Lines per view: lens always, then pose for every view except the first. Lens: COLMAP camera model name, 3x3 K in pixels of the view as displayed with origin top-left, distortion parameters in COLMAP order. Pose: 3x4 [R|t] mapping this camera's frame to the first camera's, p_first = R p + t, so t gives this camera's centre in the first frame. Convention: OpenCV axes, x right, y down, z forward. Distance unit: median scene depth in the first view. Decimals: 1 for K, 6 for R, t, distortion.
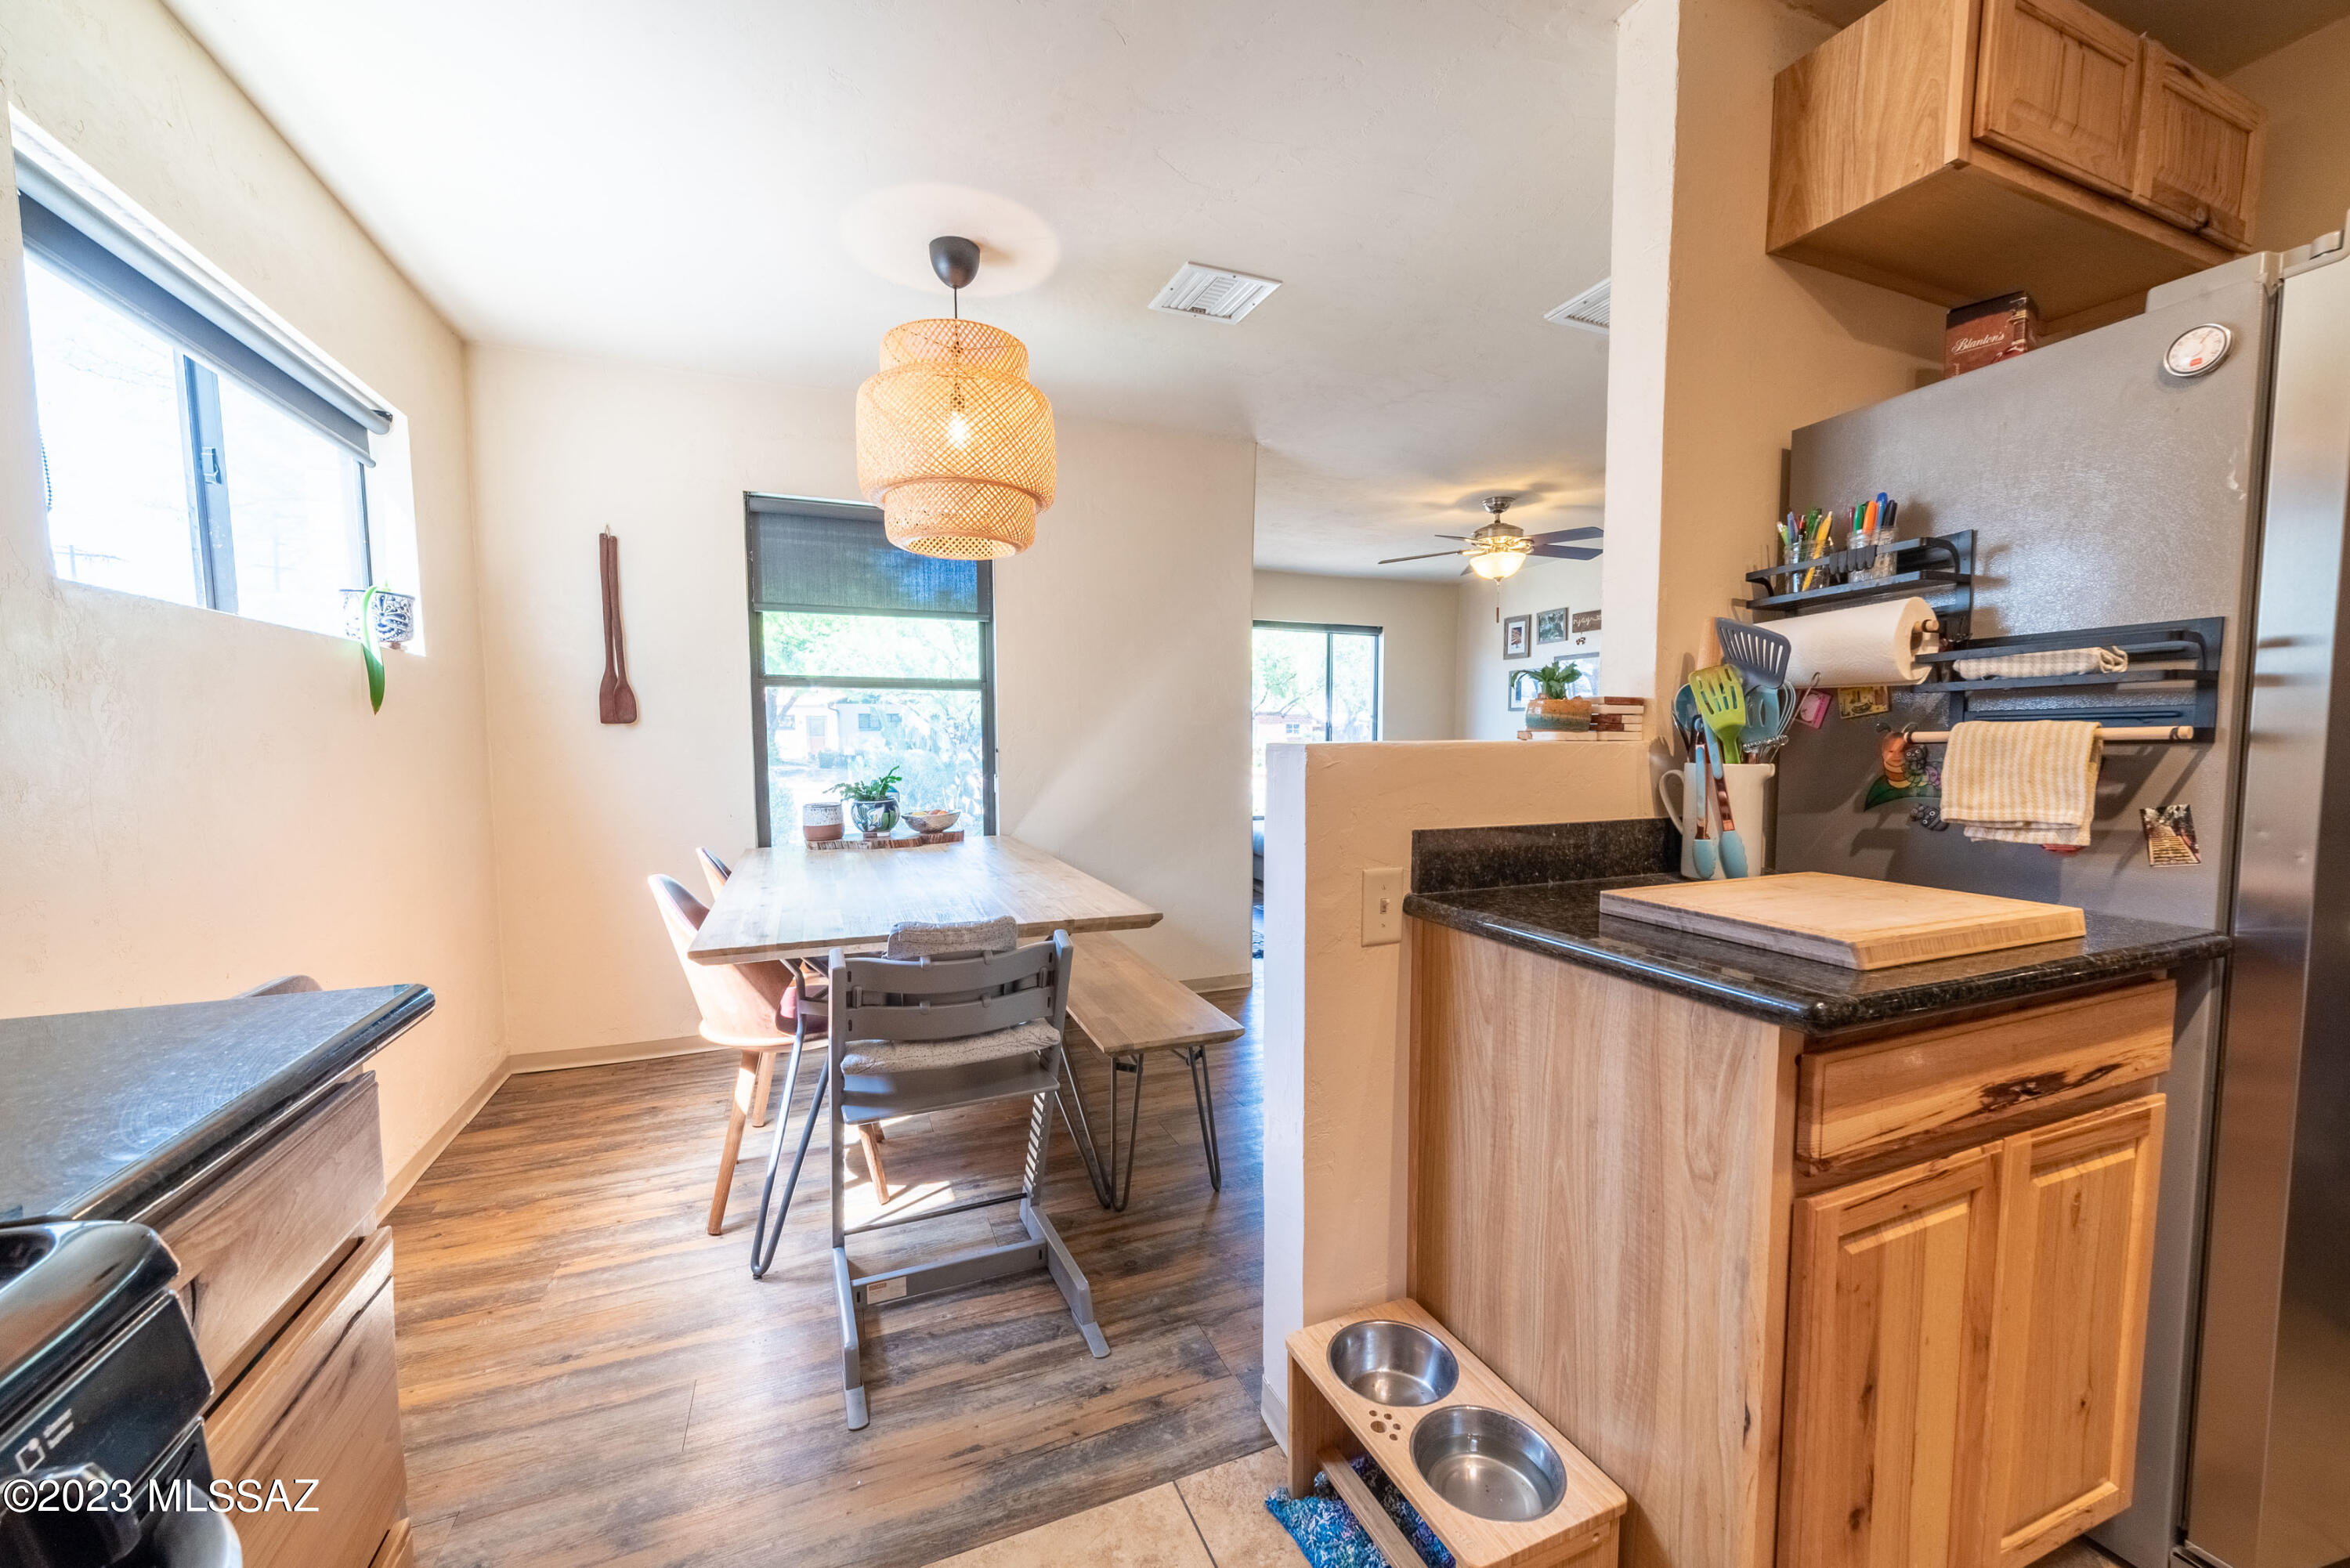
lens RADIAL K [[904.8, 0, 1189.2], [0, 904.8, 807.0], [0, 0, 1]] dist [-0.000069, 0.002896]
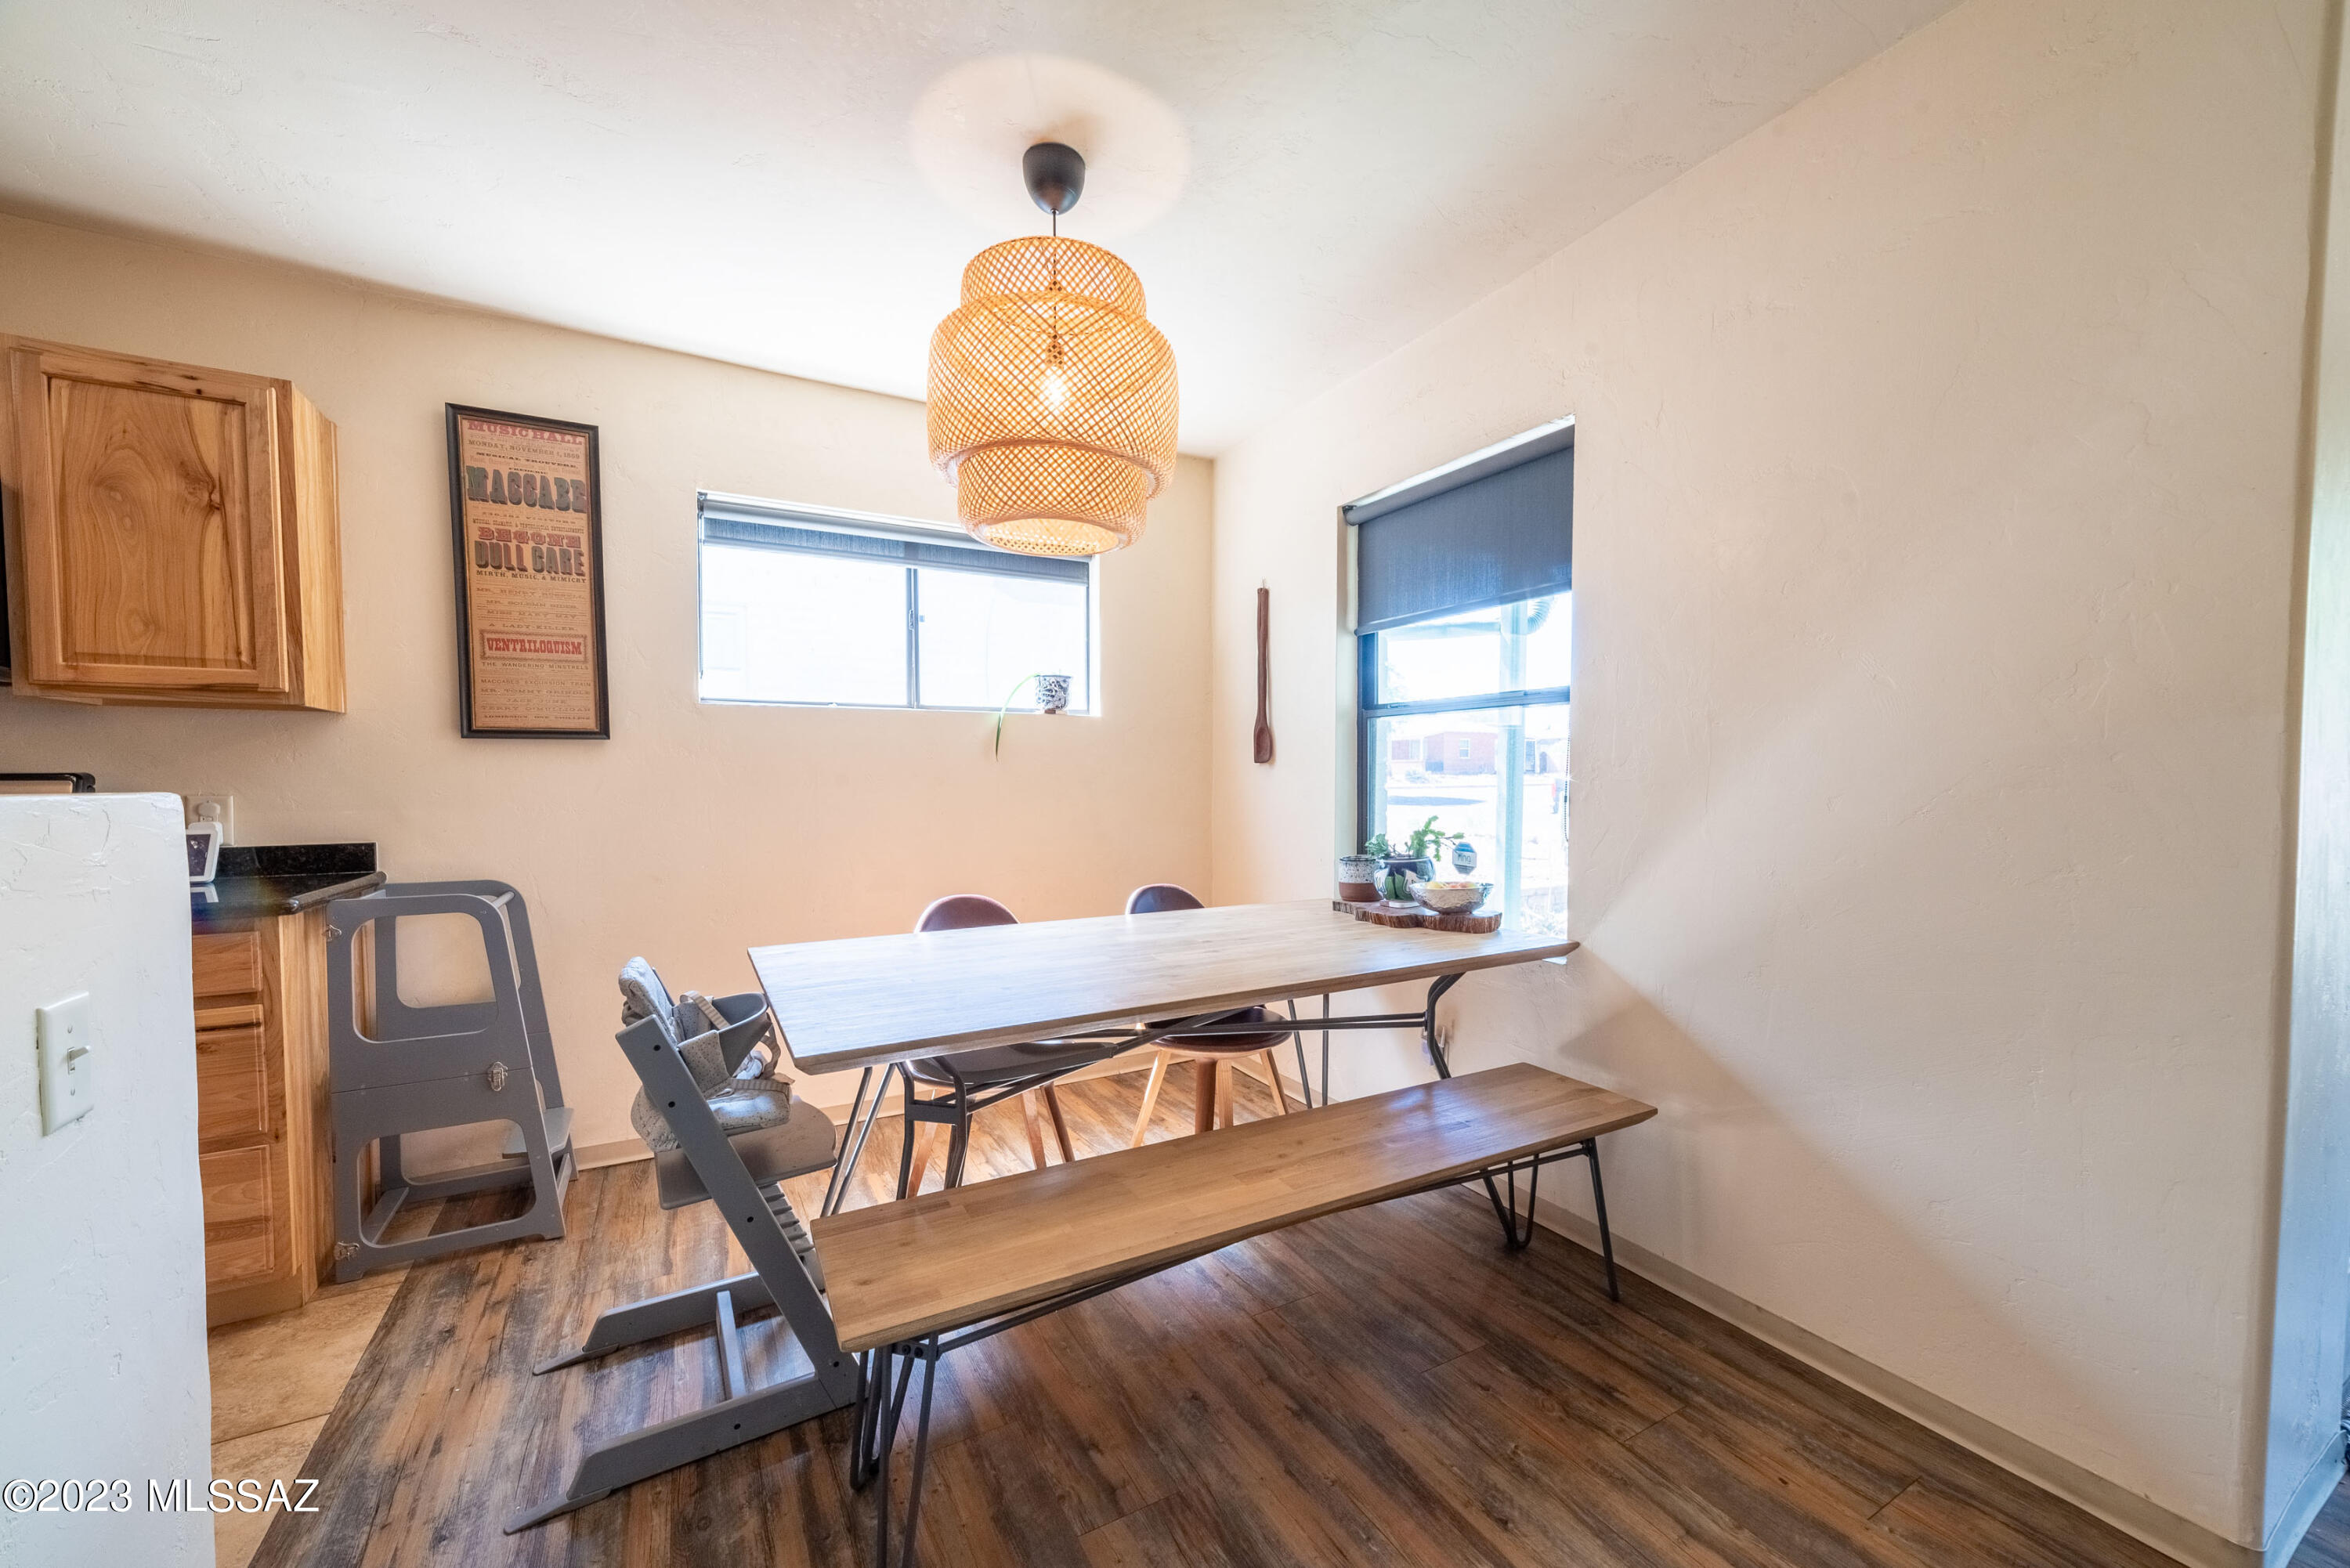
lens RADIAL K [[911.1, 0, 1178.3], [0, 911.1, 807.3], [0, 0, 1]] dist [-0.000278, 0.000058]
pose [[0.103382, 0.031559, -0.994141, 0.385728], [-0.082491, 0.996325, 0.023050, -0.051685], [0.991215, 0.079625, 0.105606, 0.722738]]
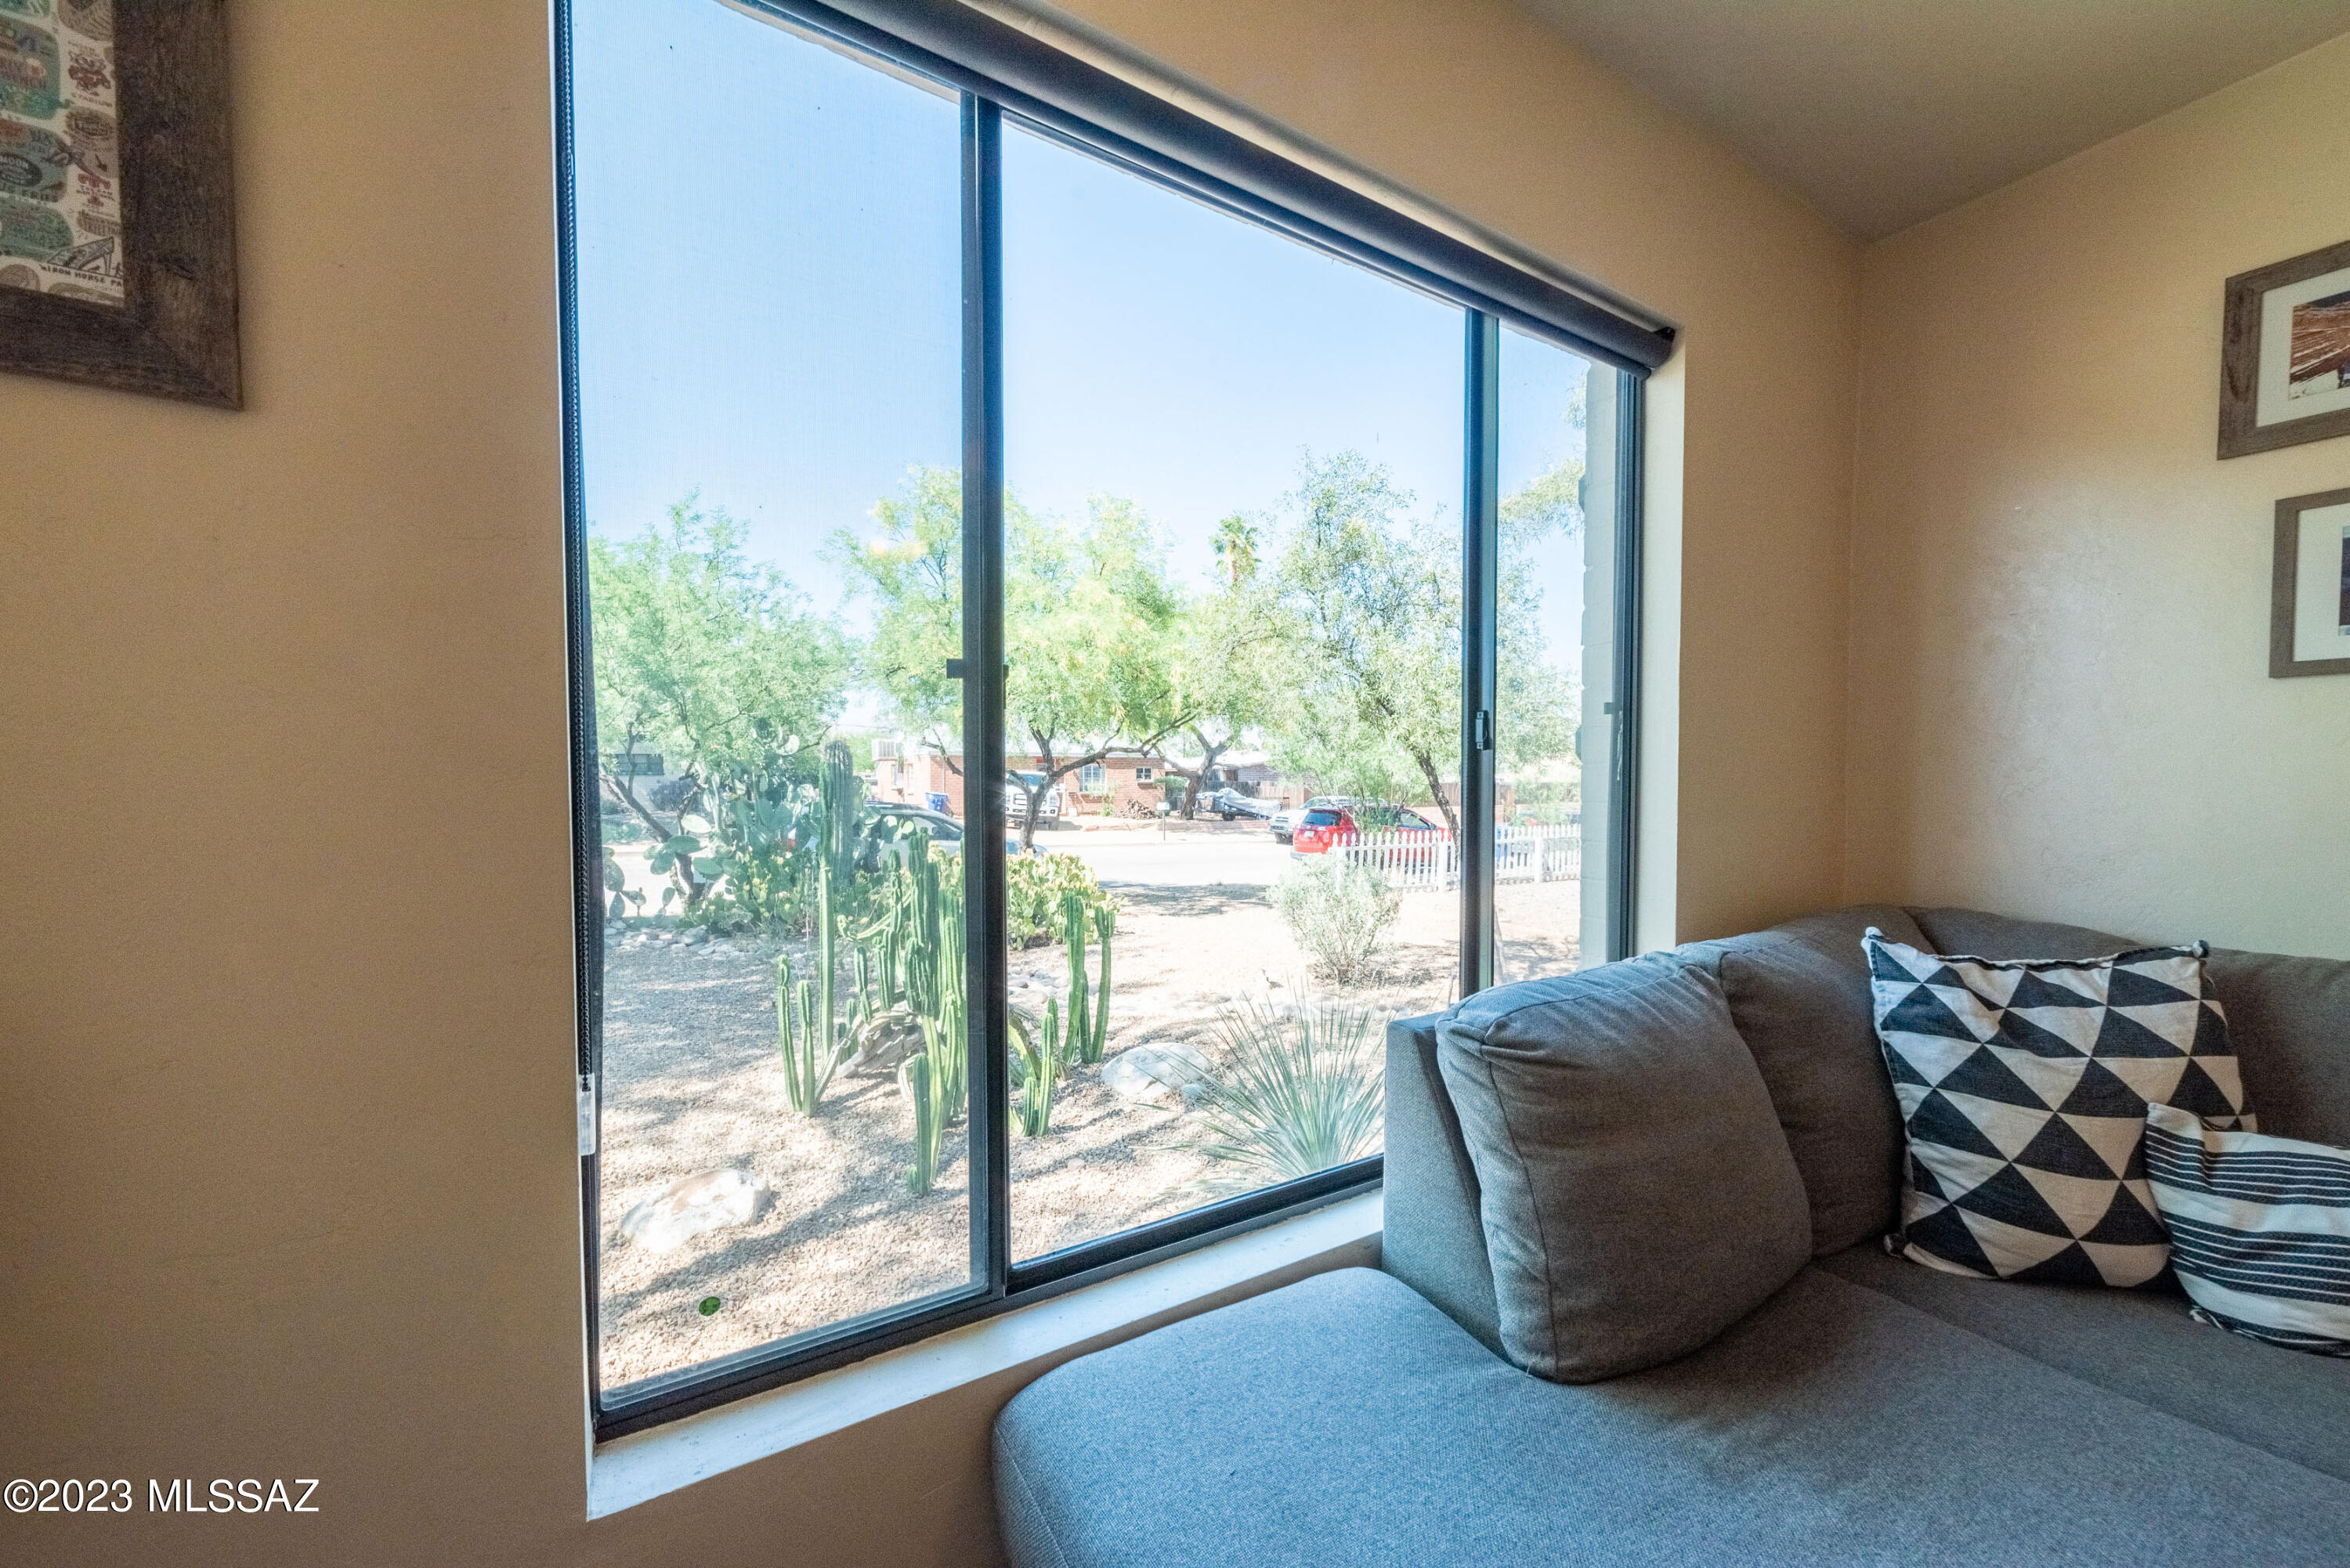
lens RADIAL K [[904.8, 0, 1189.2], [0, 904.8, 807.0], [0, 0, 1]] dist [-0.000069, 0.002896]
pose [[0.986104, -0.009702, 0.165845, 0.106644], [0.017895, 0.998688, -0.047978, -0.142244], [-0.165162, 0.050279, 0.984984, 1.717450]]
